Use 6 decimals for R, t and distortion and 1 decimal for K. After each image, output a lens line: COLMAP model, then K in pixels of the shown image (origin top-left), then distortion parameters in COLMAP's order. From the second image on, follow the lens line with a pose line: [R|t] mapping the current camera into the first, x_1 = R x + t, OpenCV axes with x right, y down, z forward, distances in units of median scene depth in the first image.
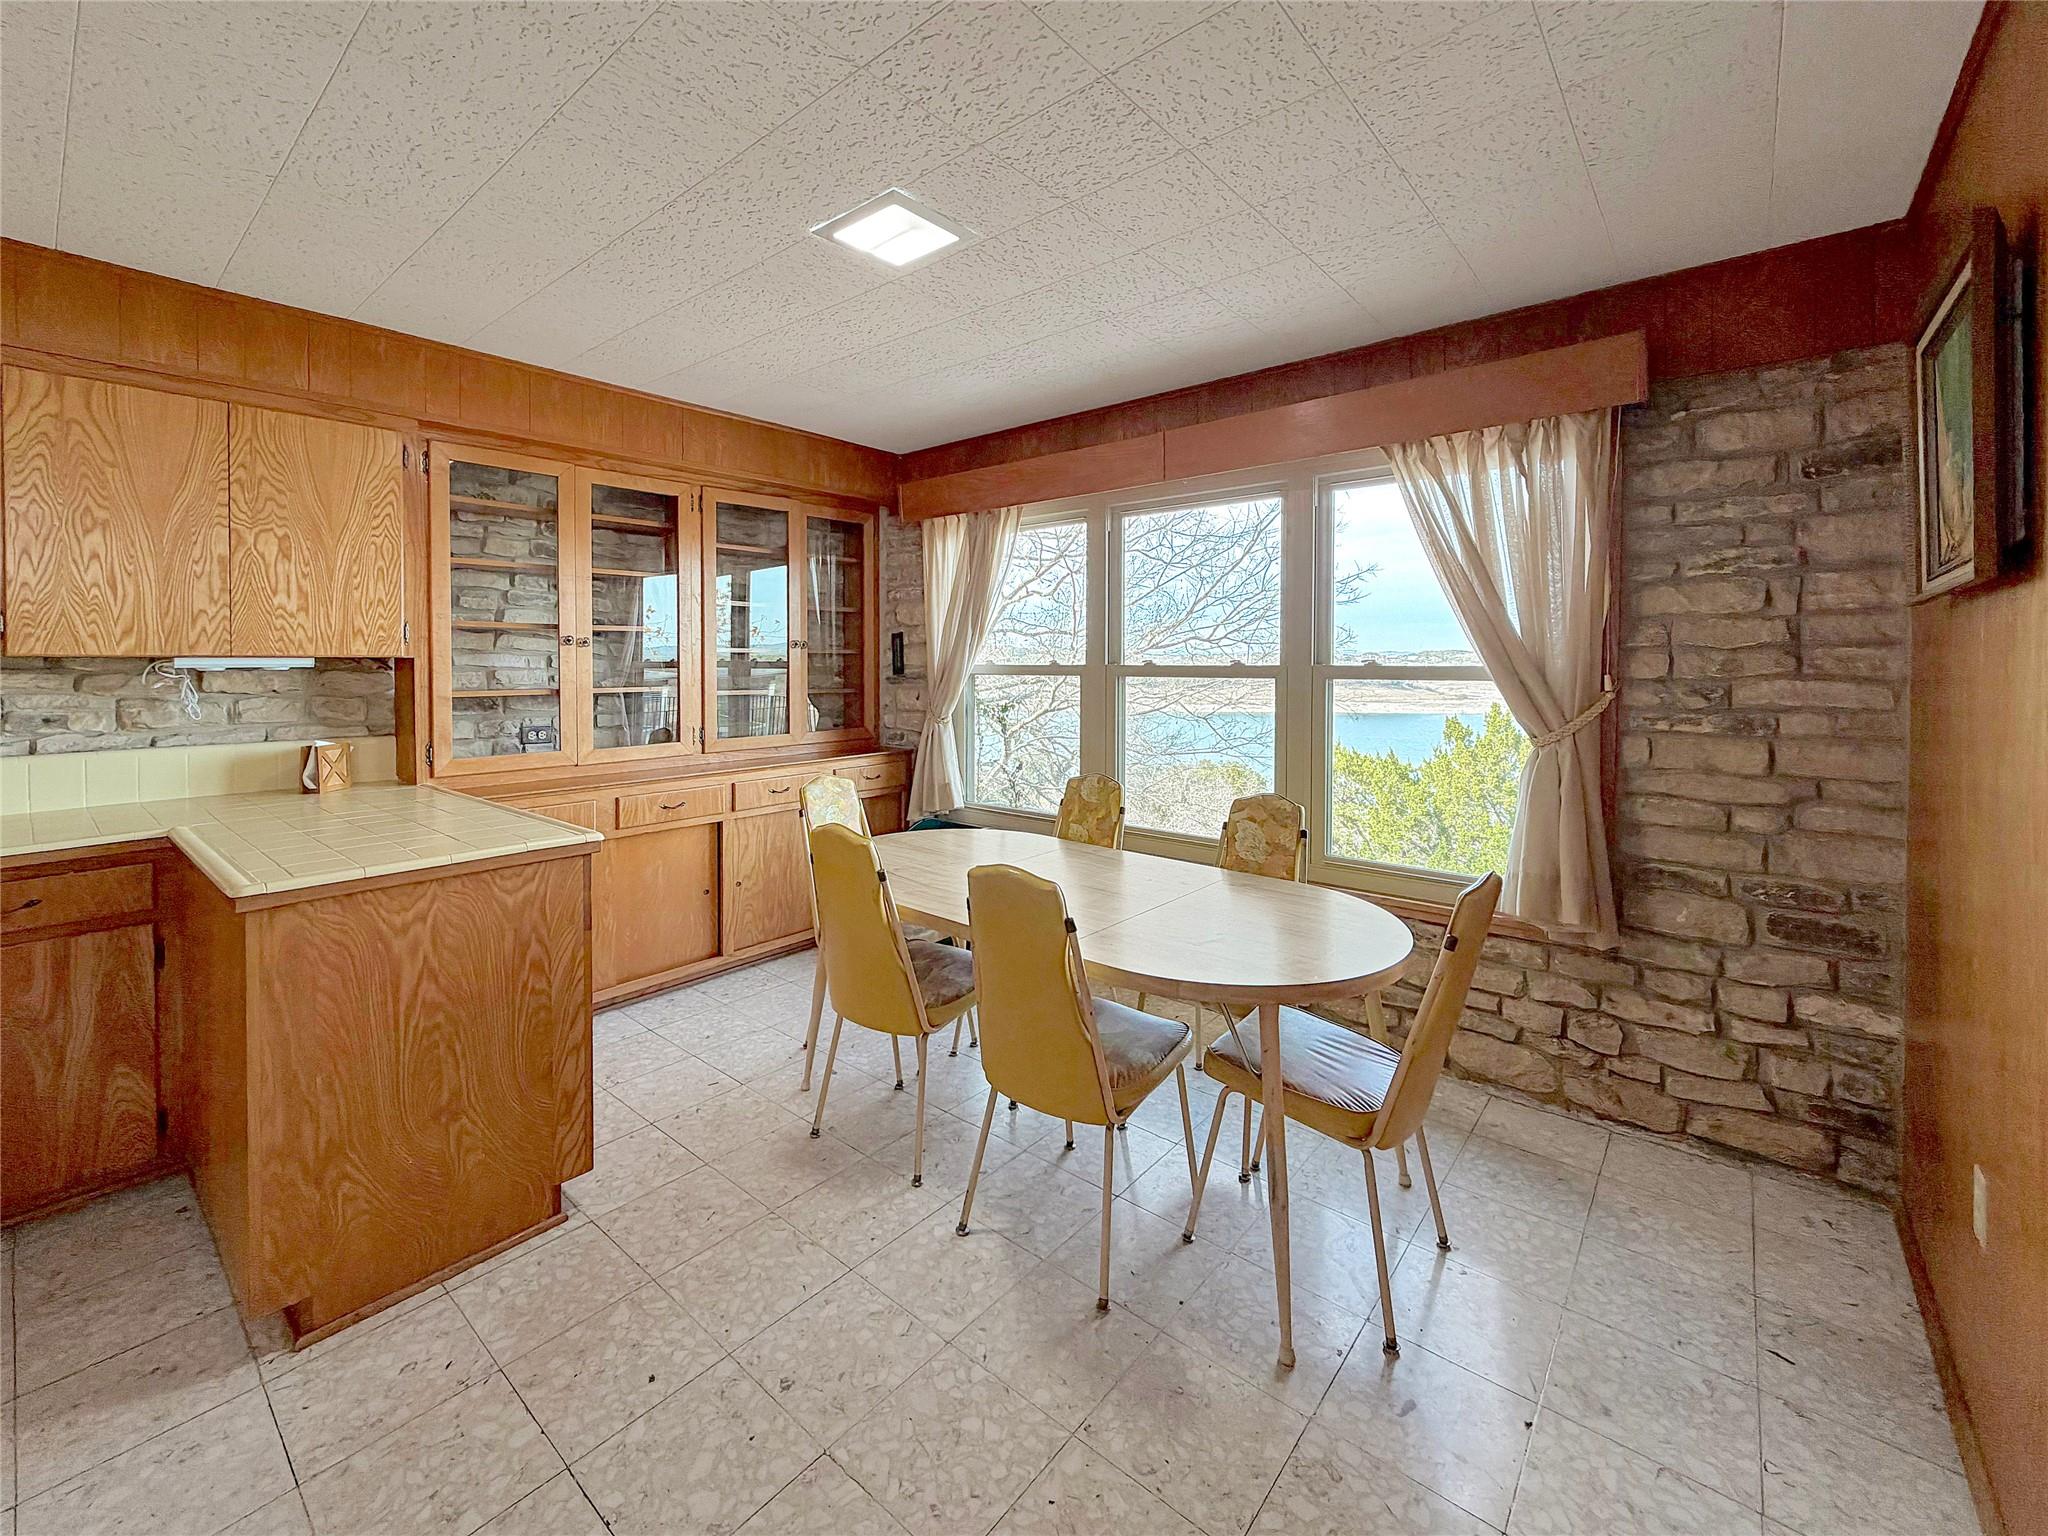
lens RADIAL K [[859.7, 0, 998.8], [0, 859.7, 648.4], [0, 0, 1]] dist [-0.001833, -0.000114]
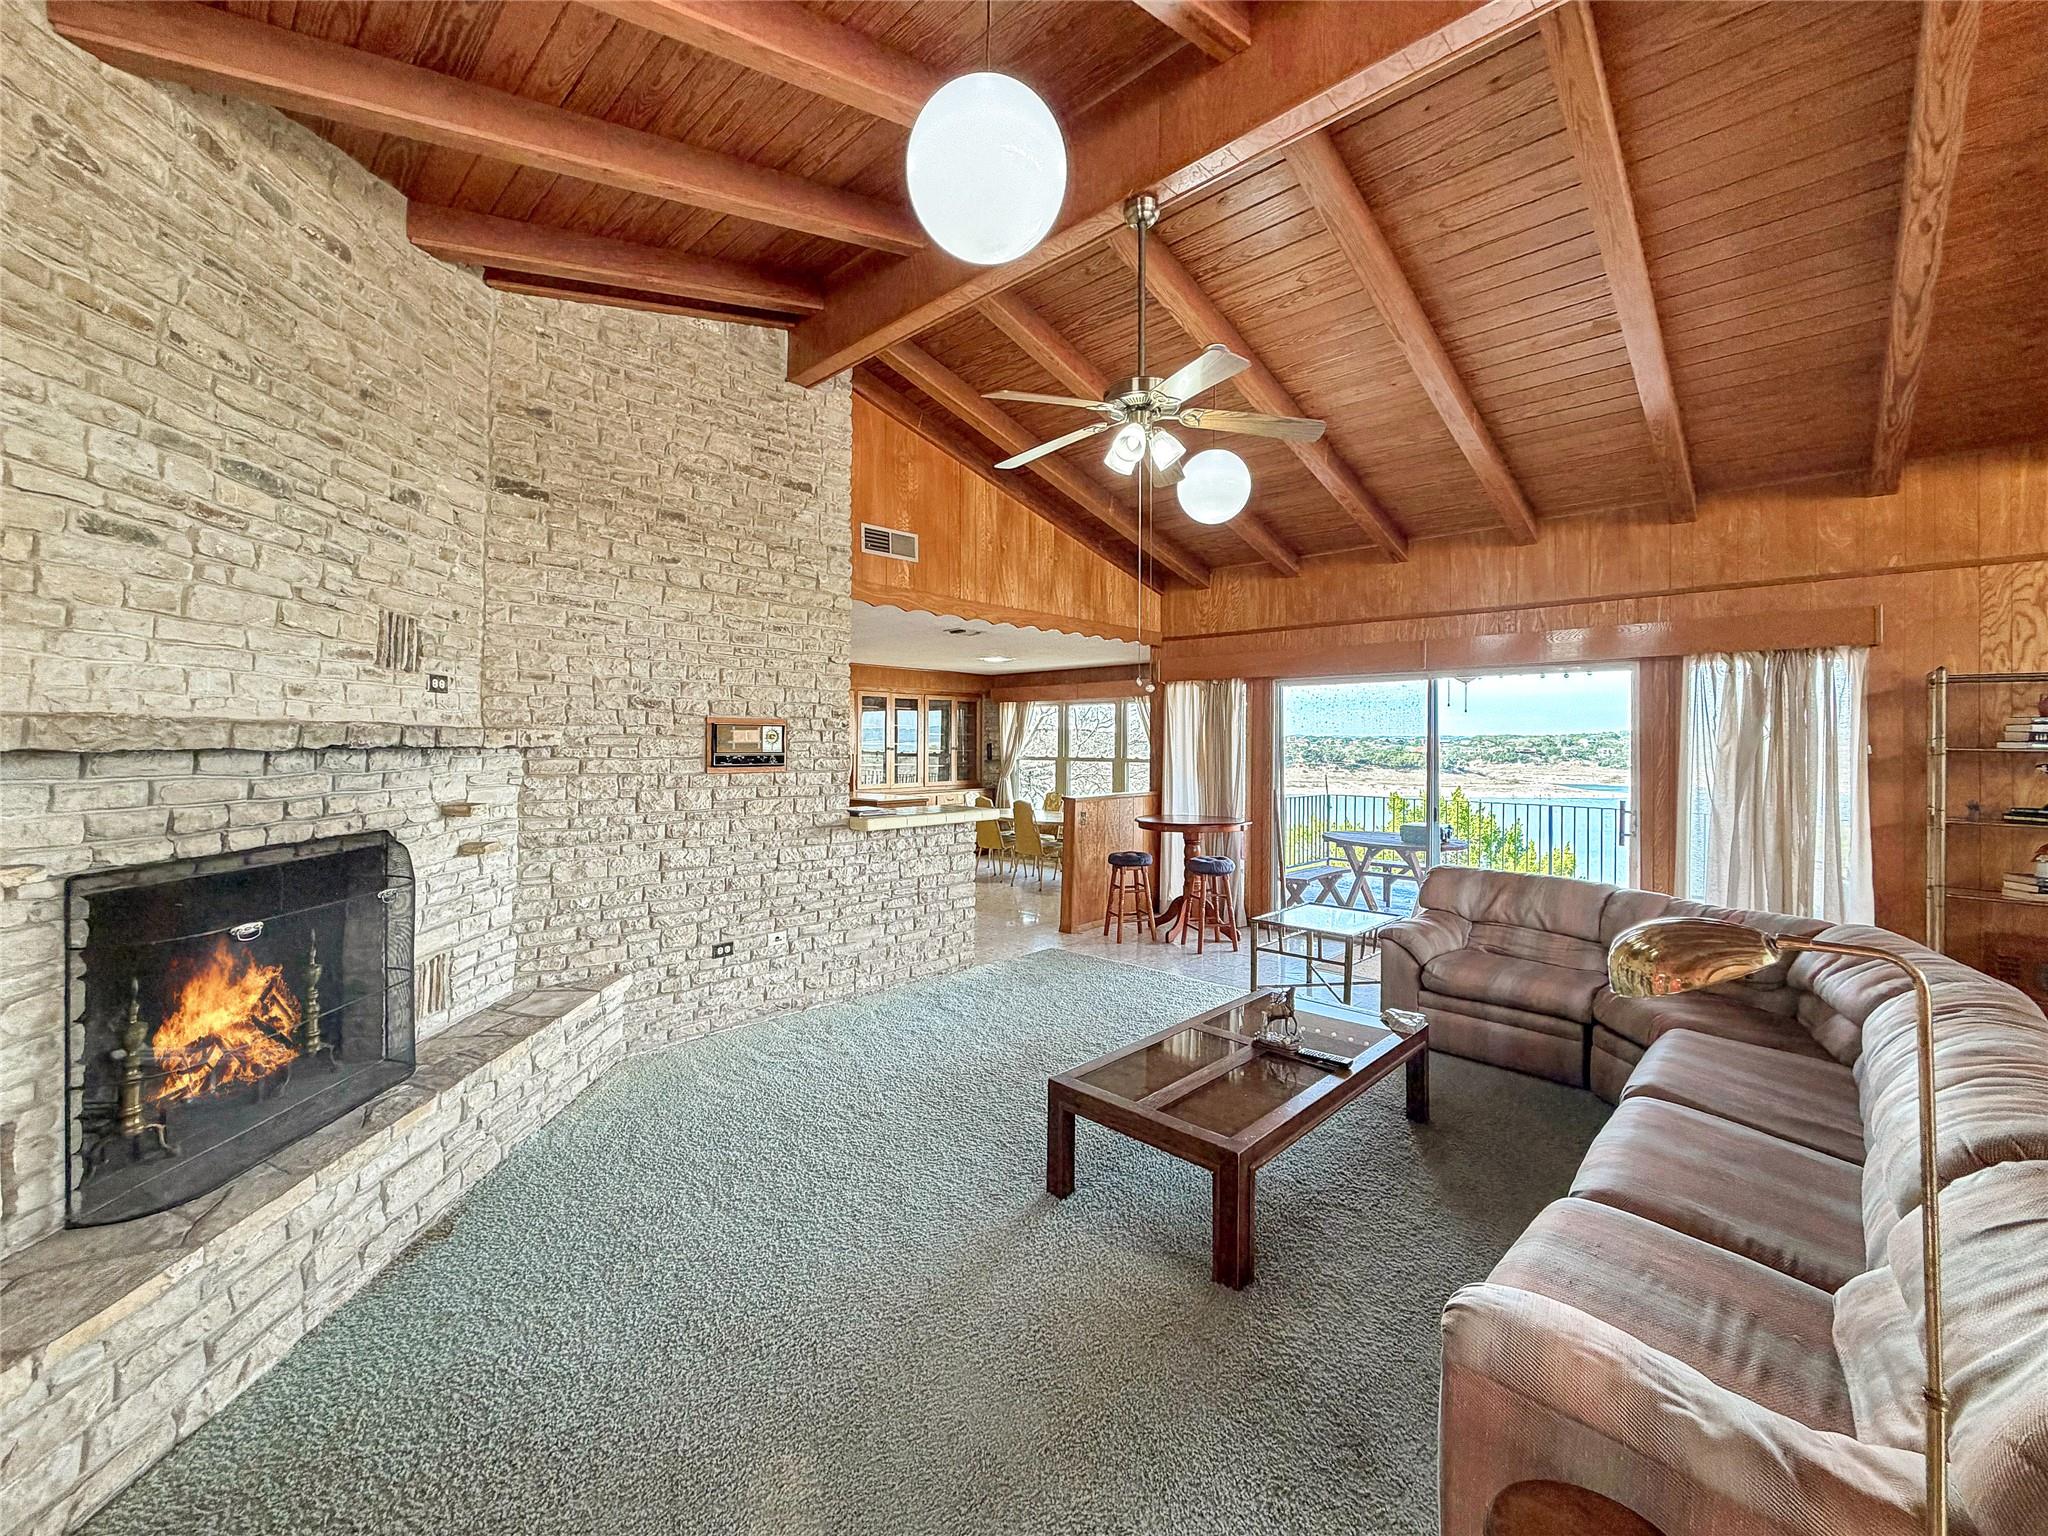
lens RADIAL K [[827.6, 0, 1017.3], [0, 827.6, 733.5], [0, 0, 1]] dist [-0.000337, 0.000010]
pose [[0.998649, 0.005325, -0.051685, 0.172107], [-0.005170, 0.999982, 0.003128, -0.100681], [0.051700, -0.002857, 0.998659, -2.657999]]
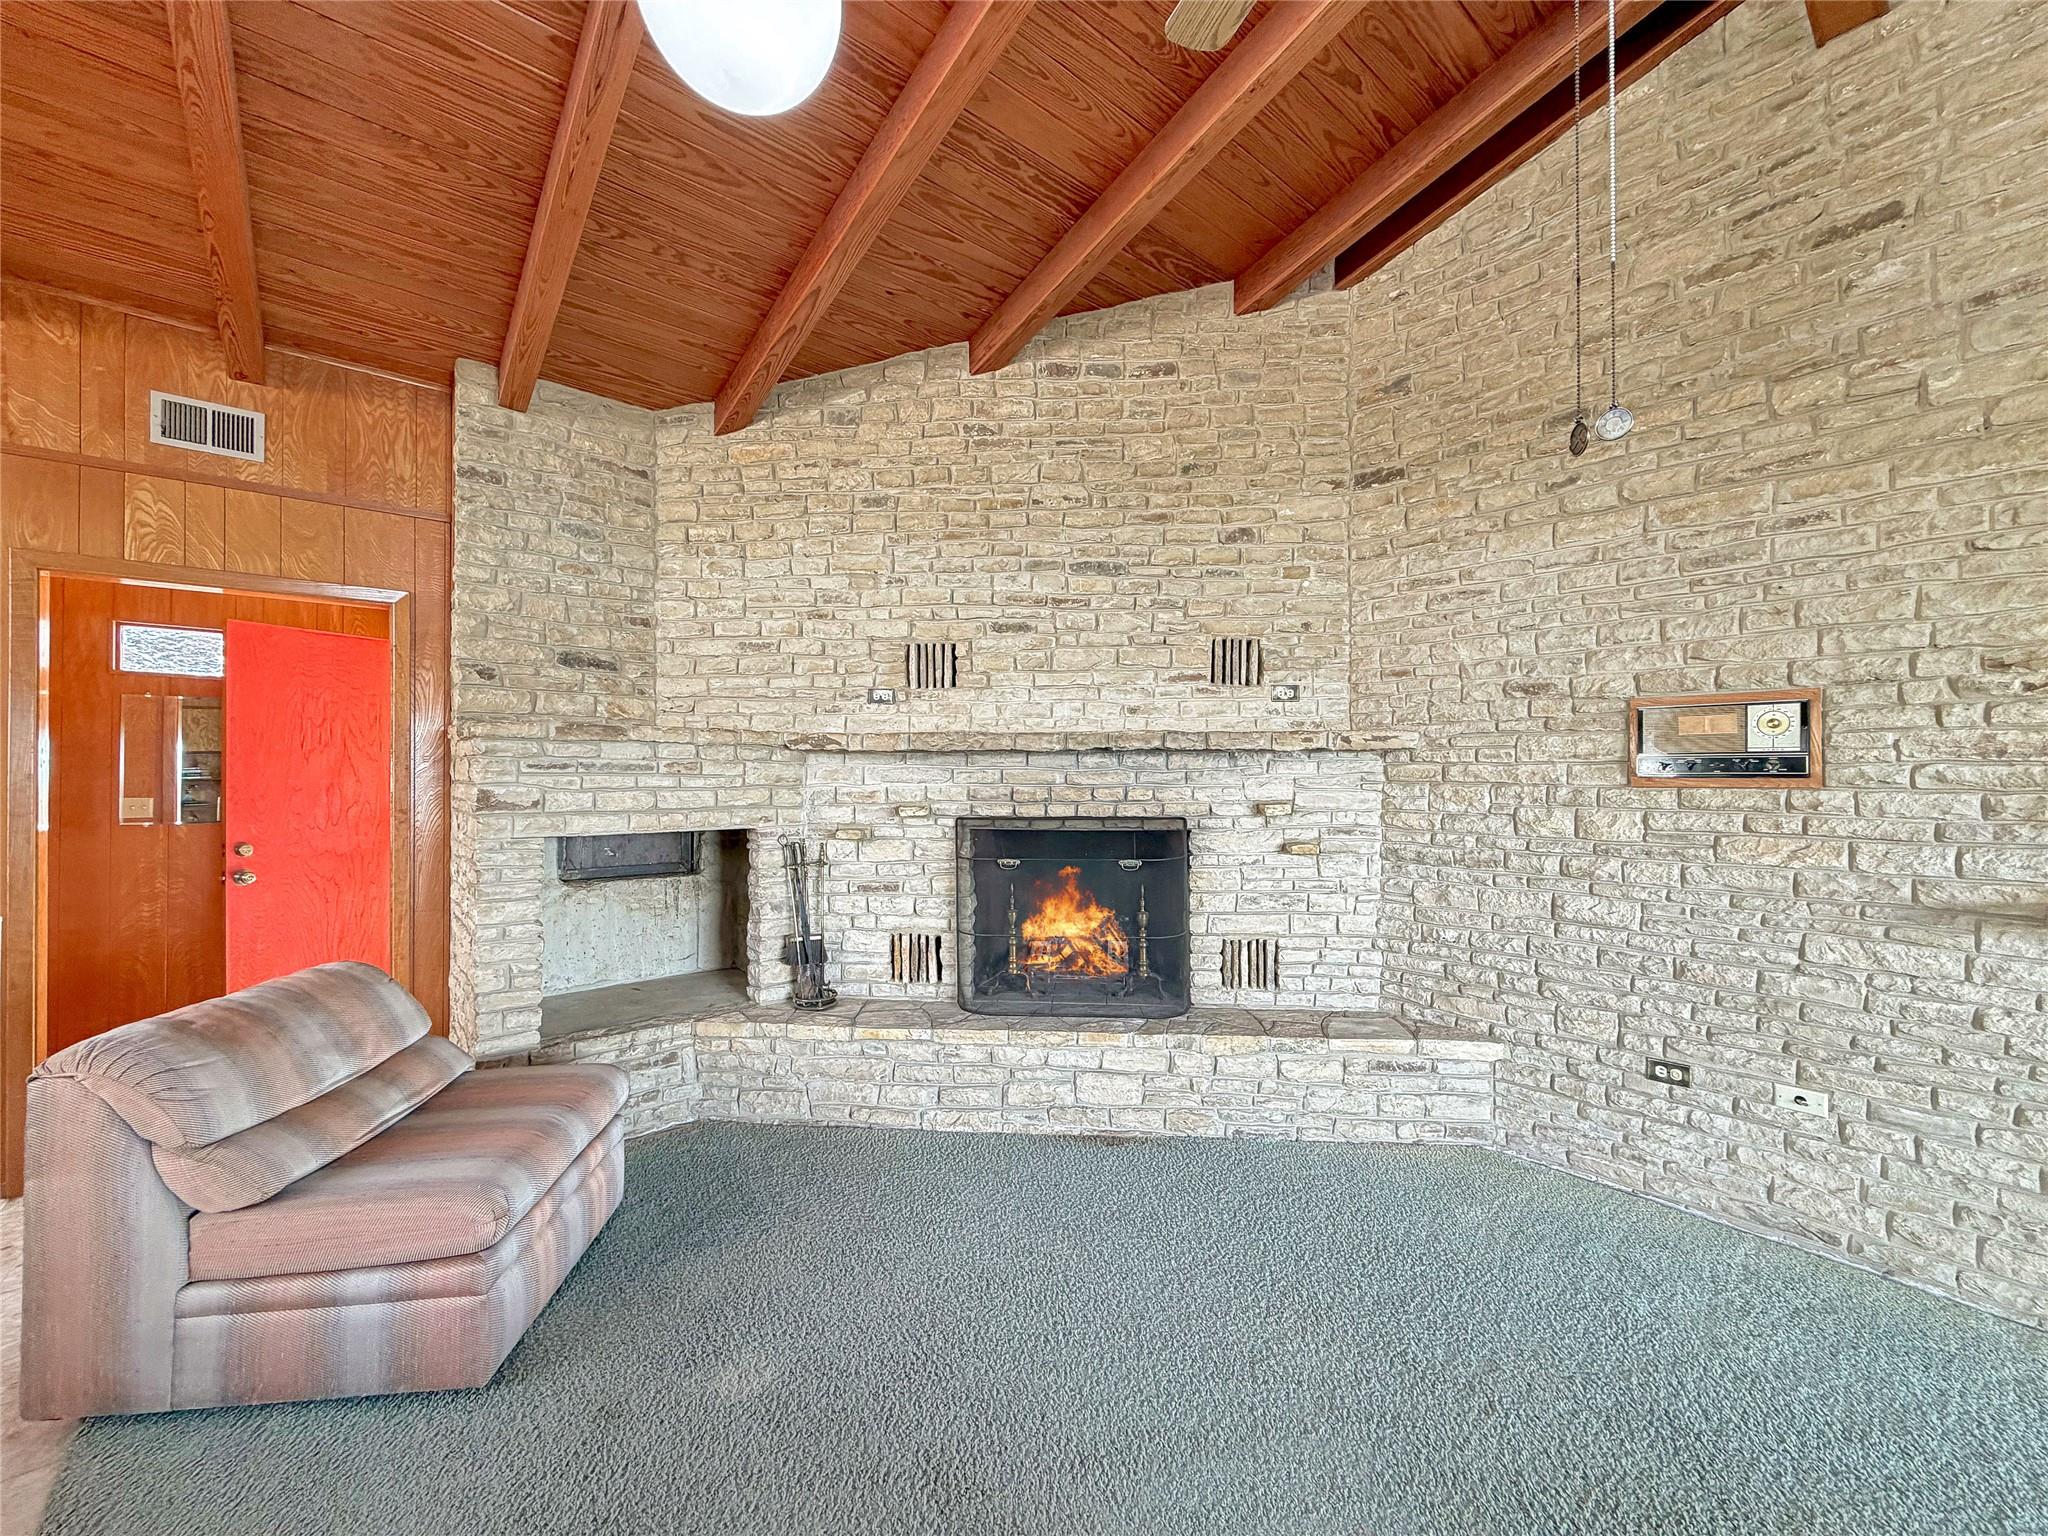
lens RADIAL K [[817.0, 0, 1024.0], [0, 817.0, 768.0], [0, 0, 1]] dist [0.000894, 0.000034]
pose [[-0.160923, -0.006072, -0.986948, 0.644903], [0.013162, 0.999879, -0.008298, -0.036743], [0.986879, -0.014325, -0.160823, -1.626123]]
